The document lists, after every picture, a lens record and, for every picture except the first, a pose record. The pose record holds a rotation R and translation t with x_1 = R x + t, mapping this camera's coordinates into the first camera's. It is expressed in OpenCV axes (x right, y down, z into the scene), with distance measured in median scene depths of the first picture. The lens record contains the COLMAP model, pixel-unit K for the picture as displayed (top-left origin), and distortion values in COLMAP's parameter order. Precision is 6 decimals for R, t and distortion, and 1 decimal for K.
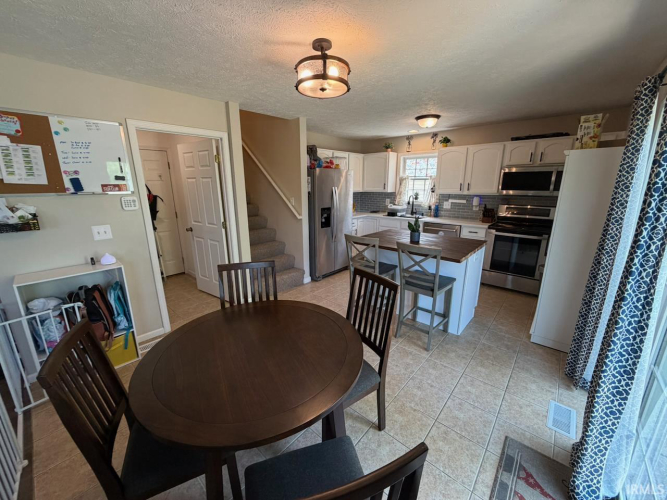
lens RADIAL K [[265.0, 0, 333.5], [0, 265.0, 250.0], [0, 0, 1]] dist [-0.000692, -0.000150]
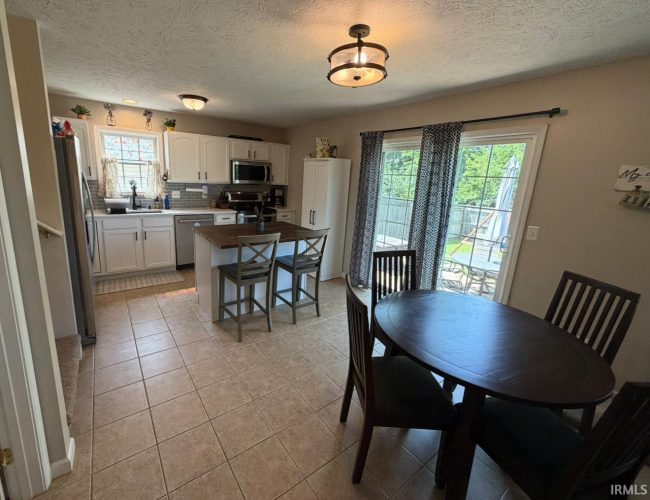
lens RADIAL K [[279.7, 0, 299.1], [0, 279.7, 236.1], [0, 0, 1]] dist [-0.000095, -0.000019]
pose [[0.238837, -0.185895, 0.953100, -0.478769], [0.191580, 0.971234, 0.141424, -0.098837], [-0.951974, 0.148818, 0.267581, 0.413050]]
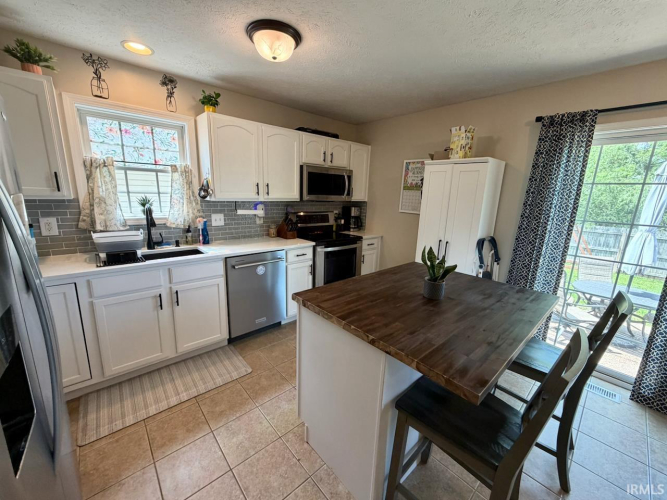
lens RADIAL K [[265.0, 0, 333.5], [0, 265.0, 250.0], [0, 0, 1]] dist [-0.000692, -0.000150]
pose [[0.119142, -0.202202, 0.972070, -0.131011], [0.209215, 0.962174, 0.174501, -0.178079], [-0.970584, 0.182581, 0.156939, 0.780704]]
